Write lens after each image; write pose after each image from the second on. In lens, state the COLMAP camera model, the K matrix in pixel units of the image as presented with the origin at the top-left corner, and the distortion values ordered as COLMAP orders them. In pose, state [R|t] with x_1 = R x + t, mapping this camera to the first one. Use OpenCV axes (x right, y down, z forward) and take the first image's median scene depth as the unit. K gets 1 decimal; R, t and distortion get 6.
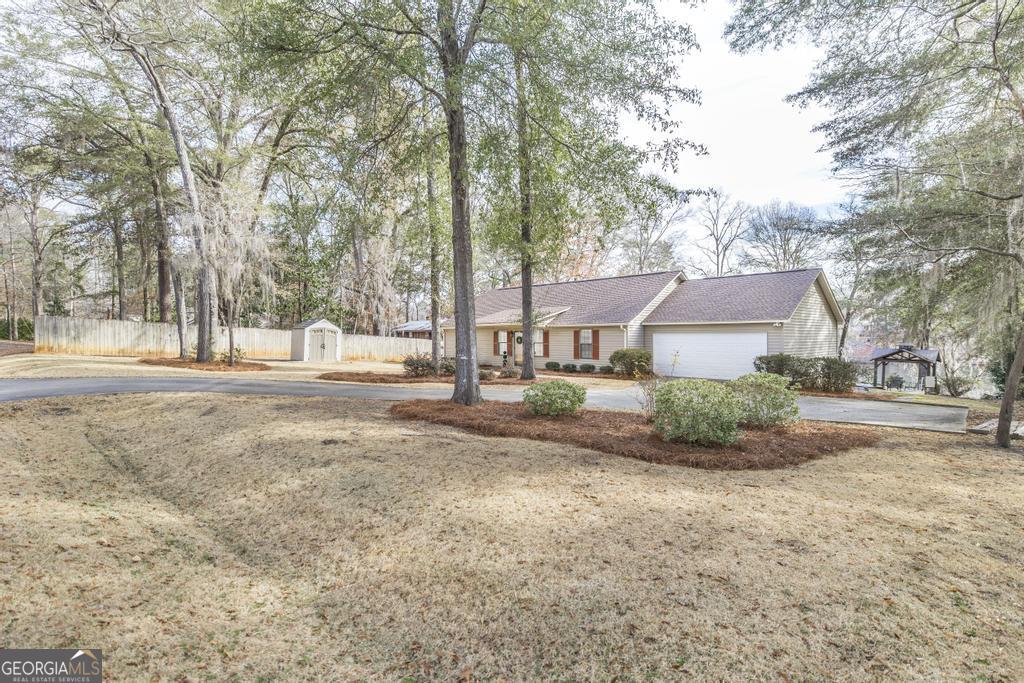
lens RADIAL K [[530.4, 0, 513.4], [0, 530.4, 340.3], [0, 0, 1]] dist [-0.003078, -0.000299]
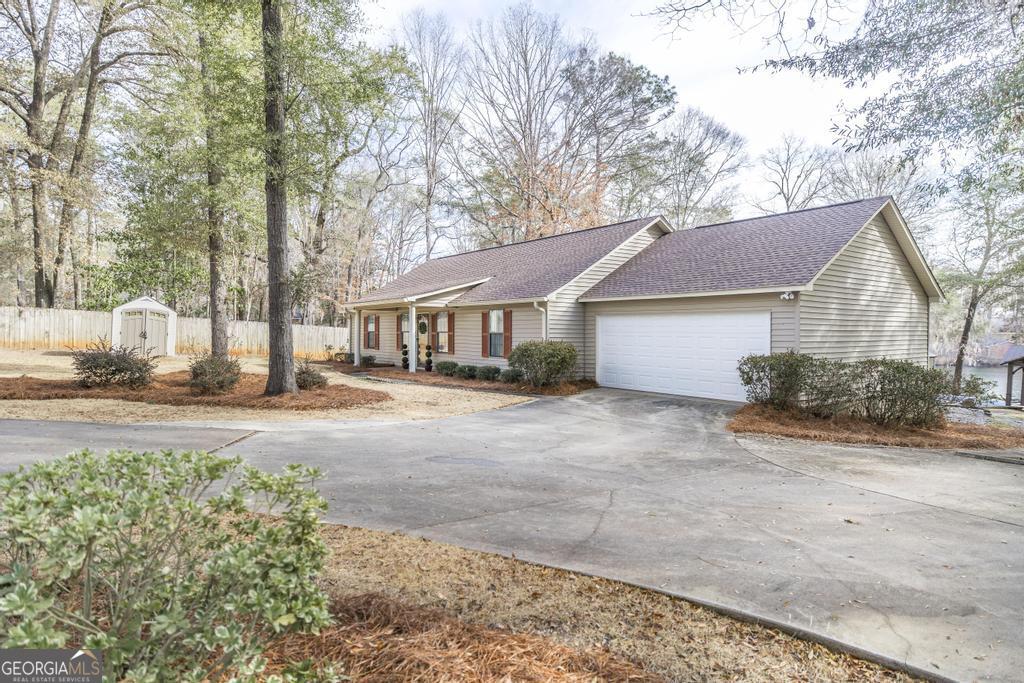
lens RADIAL K [[598.5, 0, 511.0], [0, 598.5, 340.3], [0, 0, 1]] dist [-0.000612, 0.001403]
pose [[0.994257, 0.007855, -0.106729, 0.237616], [-0.006754, 0.999920, 0.010671, 0.007685], [0.106804, -0.009889, 0.994231, 0.317022]]
